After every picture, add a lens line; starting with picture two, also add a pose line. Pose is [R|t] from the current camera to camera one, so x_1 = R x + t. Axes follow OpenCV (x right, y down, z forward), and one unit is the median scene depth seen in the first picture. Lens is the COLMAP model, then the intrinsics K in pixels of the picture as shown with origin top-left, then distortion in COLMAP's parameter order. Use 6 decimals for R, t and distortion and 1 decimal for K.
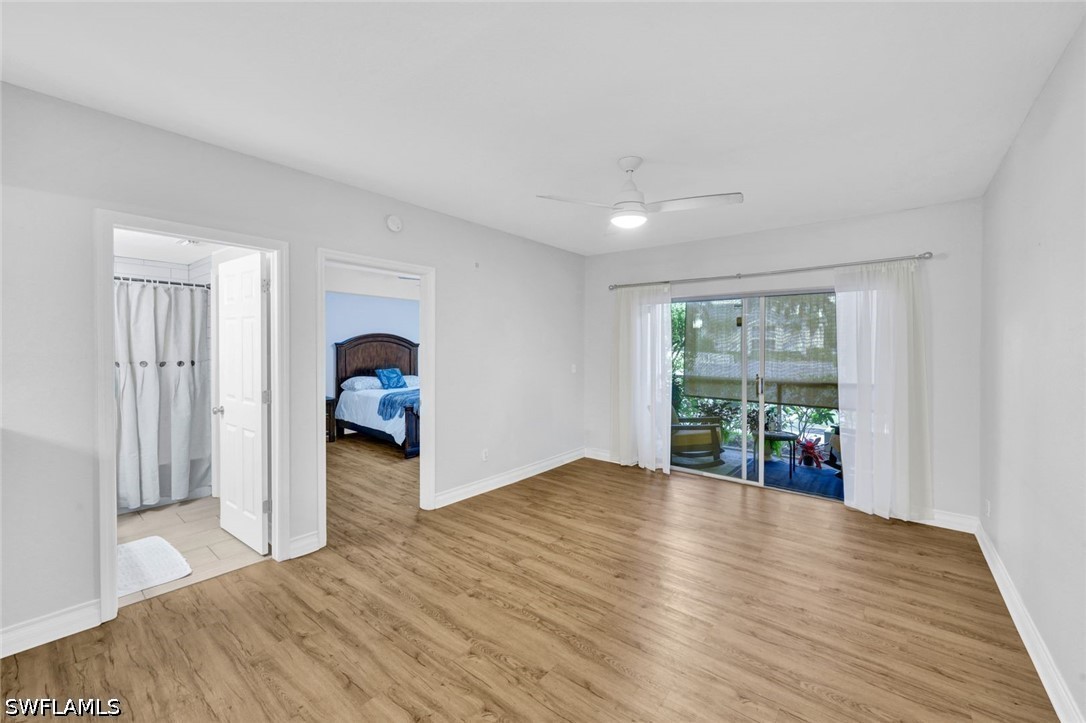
lens RADIAL K [[437.9, 0, 545.2], [0, 437.9, 354.5], [0, 0, 1]] dist [-0.001267, 0.000052]
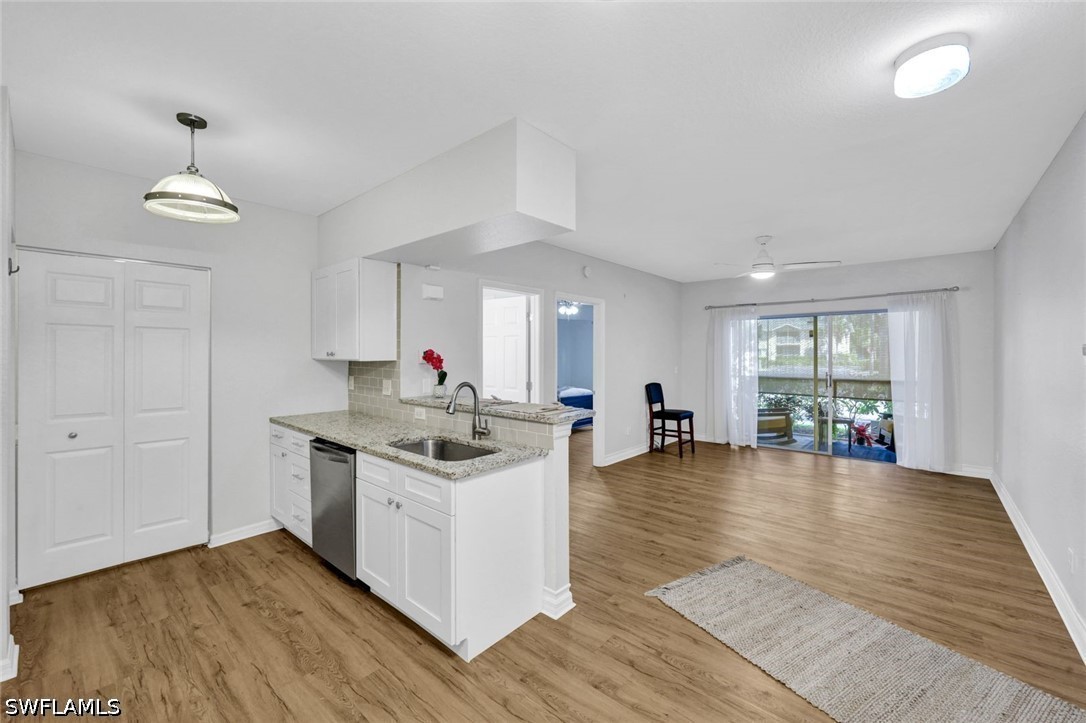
lens RADIAL K [[437.9, 0, 547.5], [0, 437.9, 359.6], [0, 0, 1]] dist [-0.001774, -0.000169]
pose [[0.999295, -0.005802, -0.037091, -0.566340], [0.005827, 0.999983, 0.000579, -0.001513], [0.037087, -0.000795, 0.999312, -0.664173]]
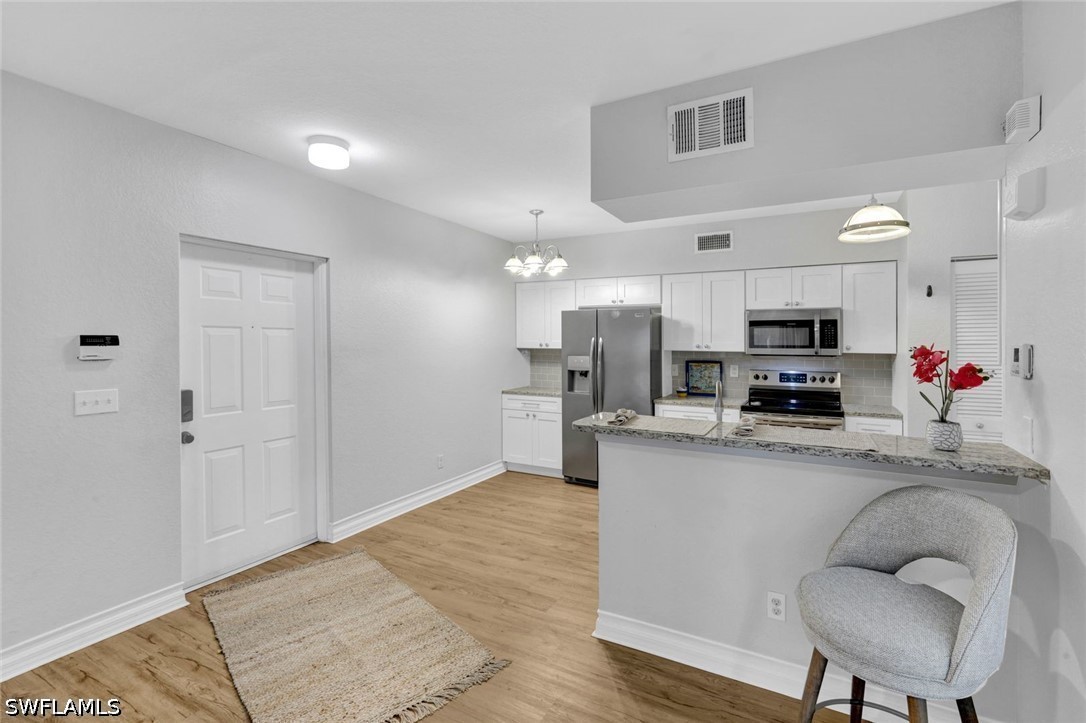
lens RADIAL K [[494.8, 0, 540.5], [0, 494.8, 347.2], [0, 0, 1]] dist [-0.001246, -0.000259]
pose [[-0.985829, -0.011394, -0.167364, -0.287689], [-0.015893, 0.999547, 0.025565, -0.032996], [0.166997, 0.027862, -0.985564, 1.162299]]
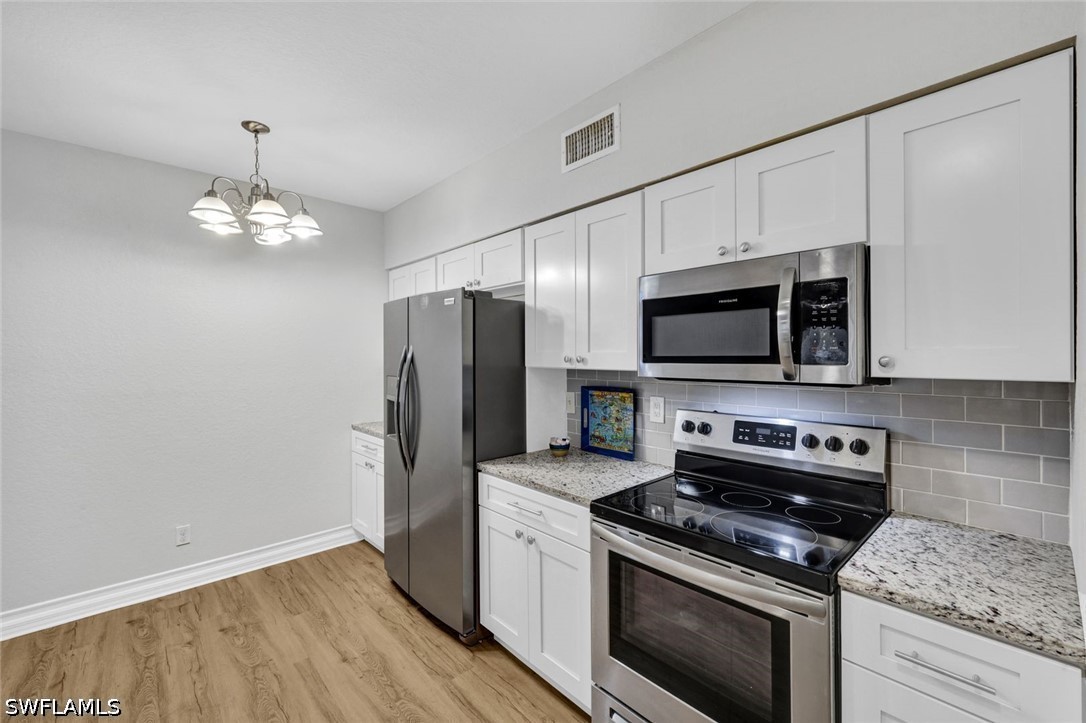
lens RADIAL K [[450.3, 0, 543.0], [0, 450.3, 361.5], [0, 0, 1]] dist [-0.000399, 0.000055]
pose [[-0.988235, -0.005475, 0.152842, -1.232947], [-0.000559, 0.999482, 0.032189, -0.021702], [-0.152939, 0.031725, -0.987726, 0.296462]]
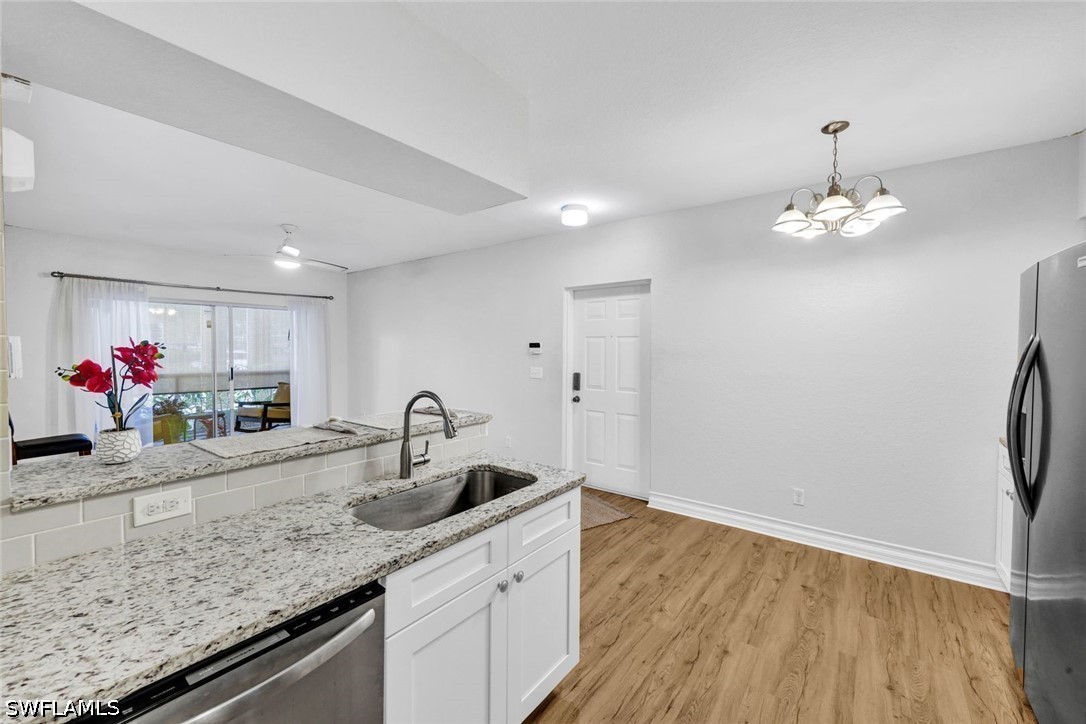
lens RADIAL K [[432.9, 0, 539.8], [0, 432.9, 365.3], [0, 0, 1]] dist [0.000189, 0.000063]
pose [[-0.018347, -0.051948, 0.998481, -1.415388], [0.011927, 0.998567, 0.052171, -0.020059], [-0.999761, 0.012866, -0.017701, 0.138852]]
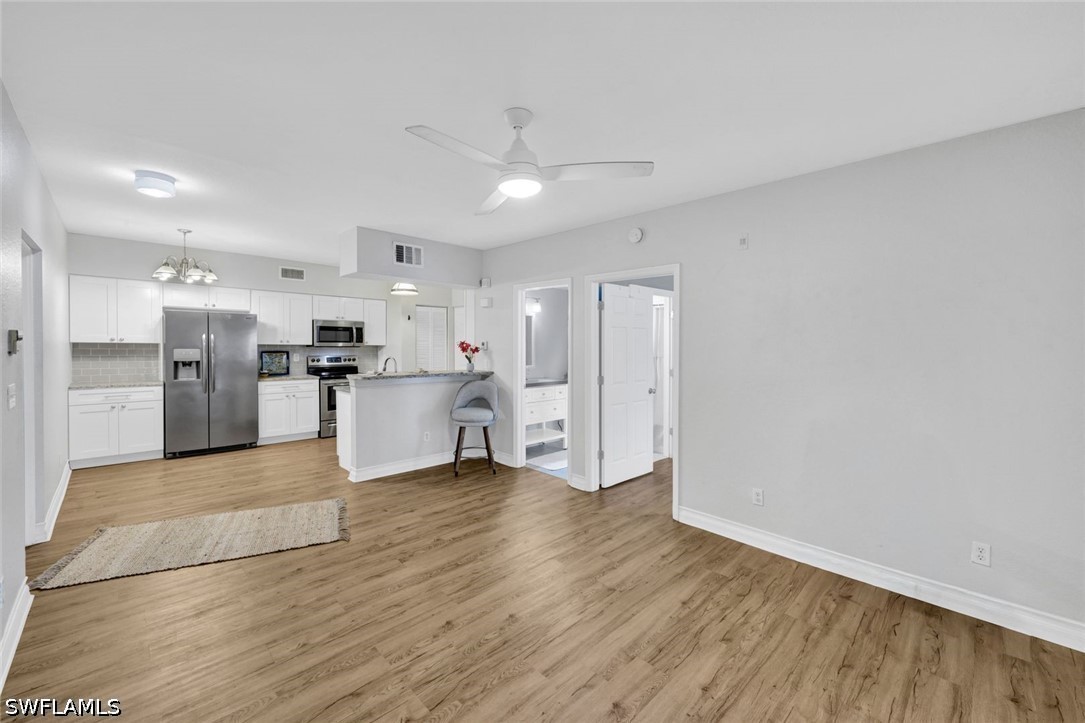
lens RADIAL K [[437.5, 0, 544.7], [0, 437.5, 354.5], [0, 0, 1]] dist [-0.001267, 0.000052]
pose [[-0.123012, 0.015479, -0.992285, 1.026369], [-0.029601, 0.999376, 0.019259, -0.015908], [0.991964, 0.031742, -0.122477, 1.198394]]
